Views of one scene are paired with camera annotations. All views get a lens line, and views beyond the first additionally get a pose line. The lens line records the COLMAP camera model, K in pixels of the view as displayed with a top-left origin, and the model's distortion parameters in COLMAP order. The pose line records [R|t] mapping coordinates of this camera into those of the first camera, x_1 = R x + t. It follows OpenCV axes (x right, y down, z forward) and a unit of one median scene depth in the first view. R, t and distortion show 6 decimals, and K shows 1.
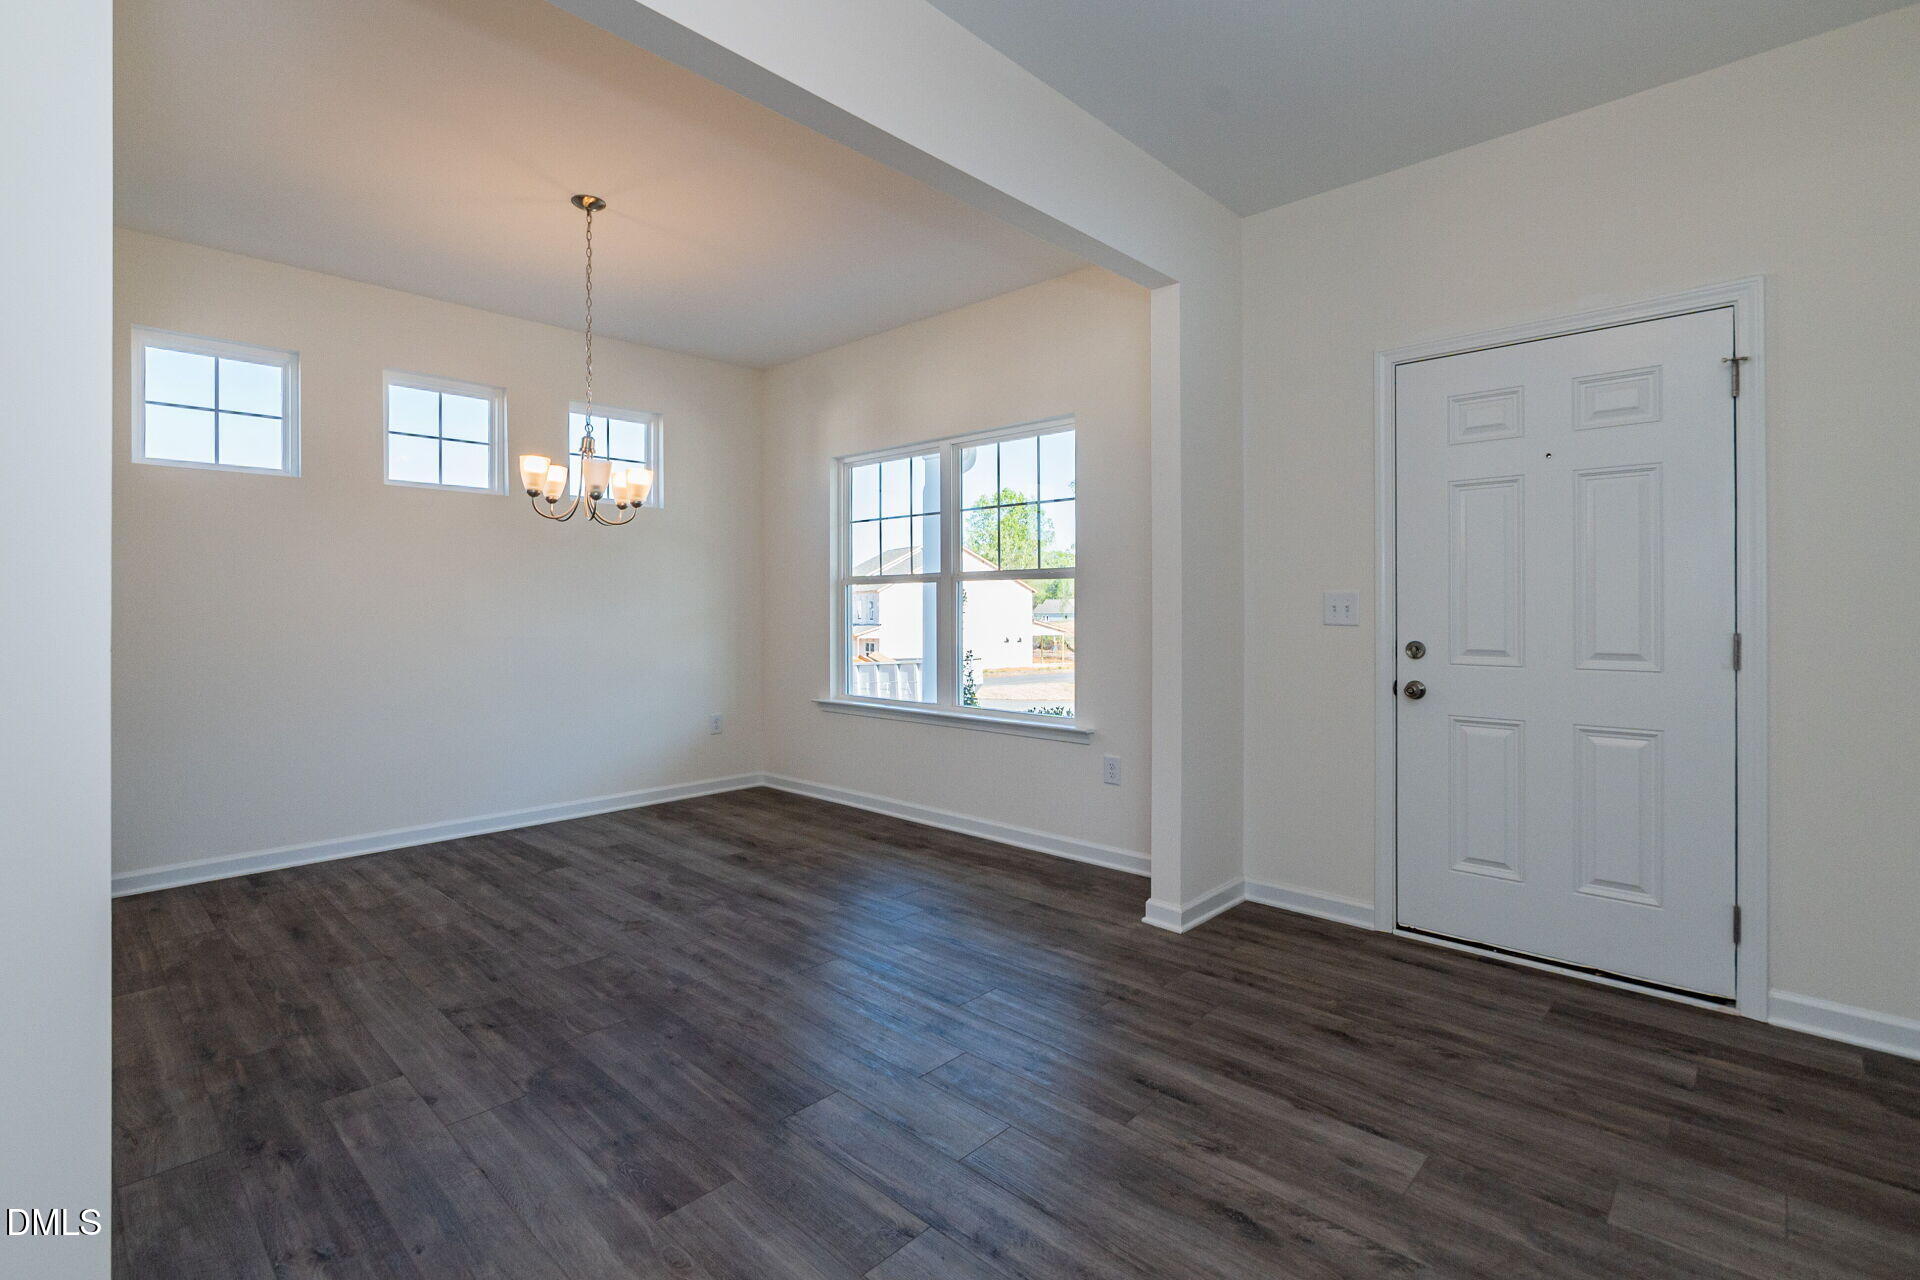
lens RADIAL K [[891.5, 0, 931.0], [0, 891.5, 609.0], [0, 0, 1]] dist [0.000831, -0.000294]
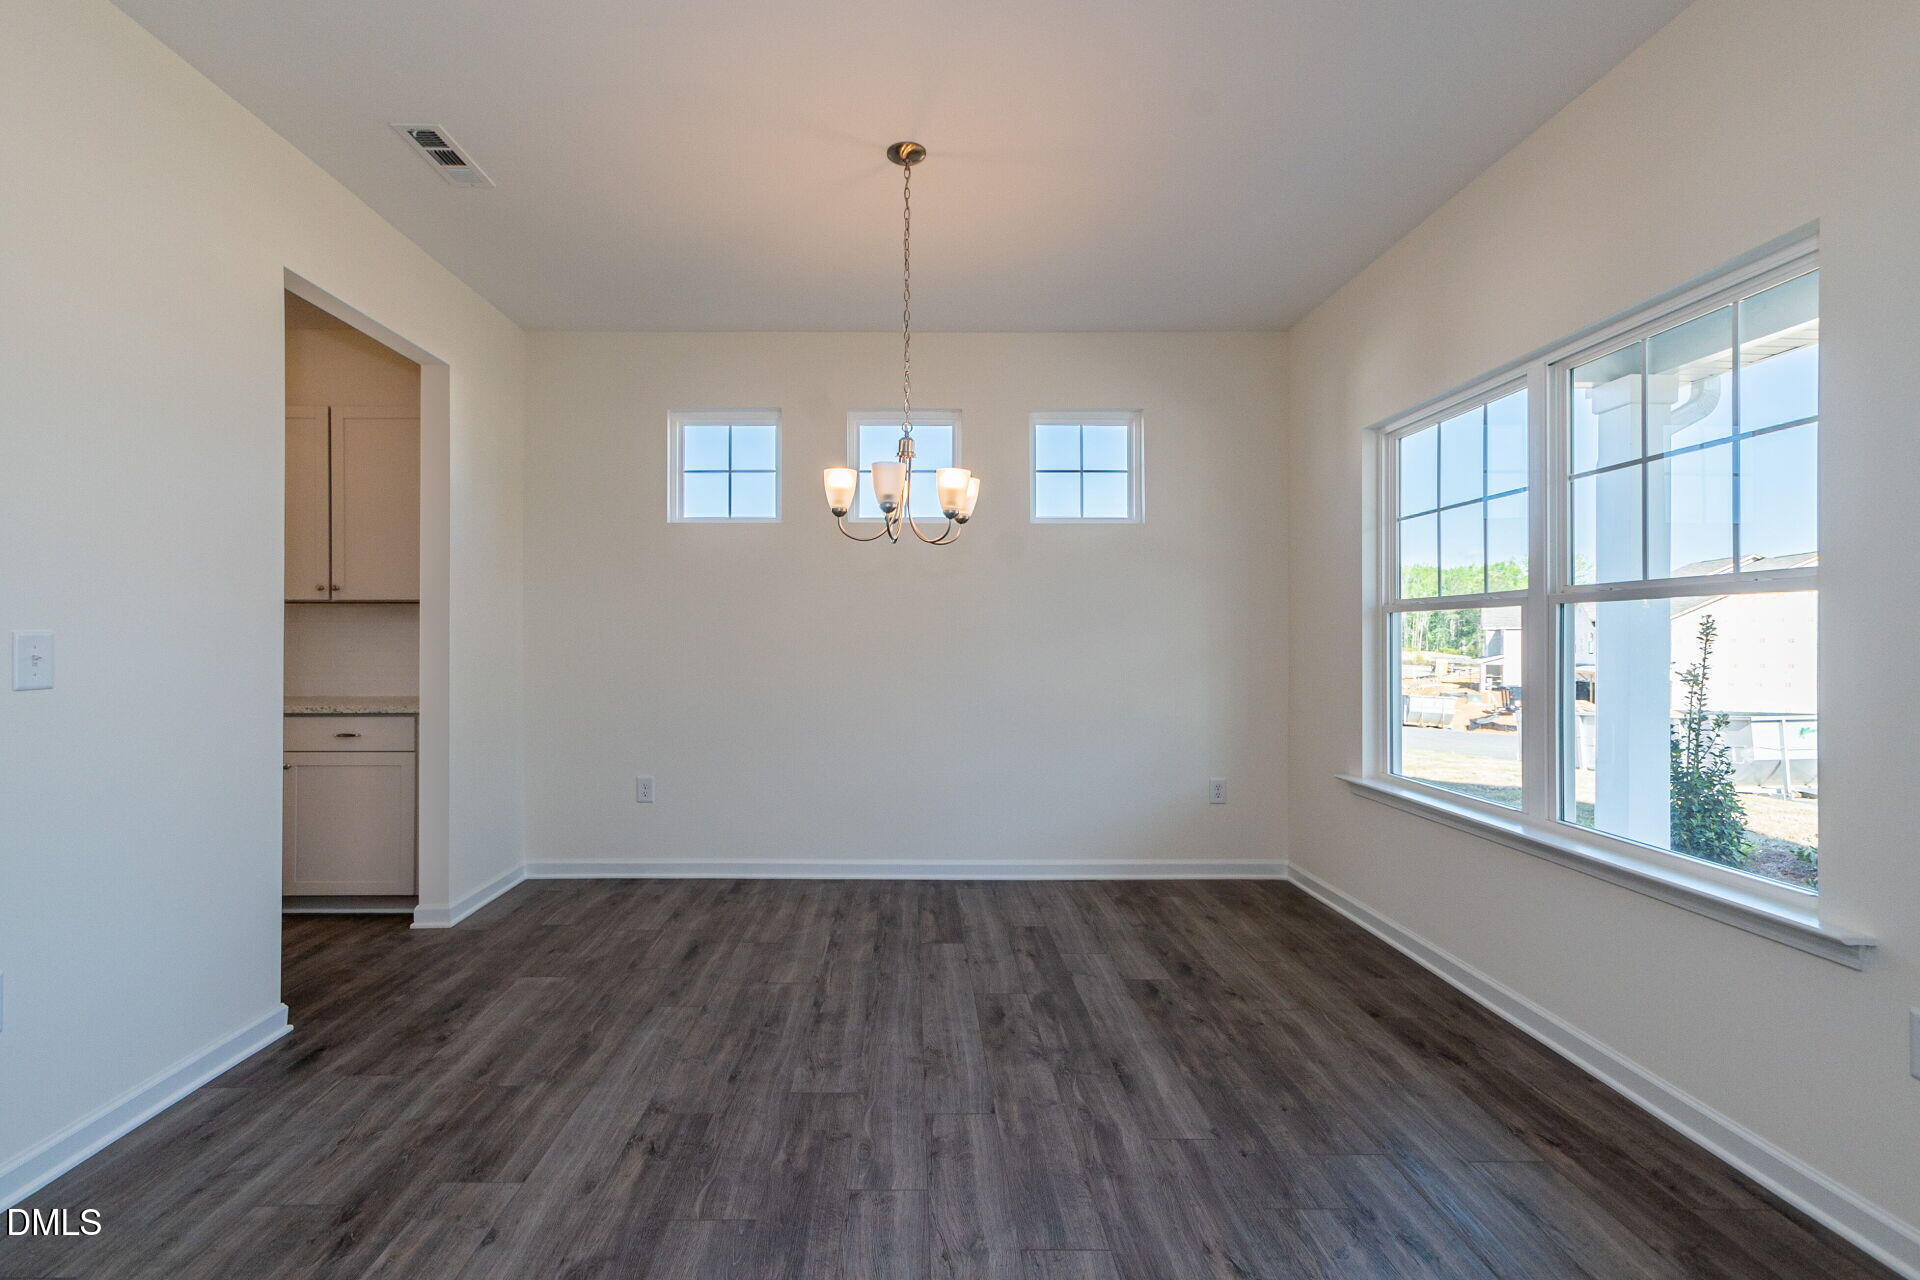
lens RADIAL K [[842.7, 0, 942.9], [0, 842.7, 642.1], [0, 0, 1]] dist [-0.005022, 0.011182]
pose [[0.700217, 0.006809, -0.713897, 0.184354], [-0.004569, 0.999977, 0.005056, -0.009033], [0.713915, -0.000278, 0.700232, 0.461539]]
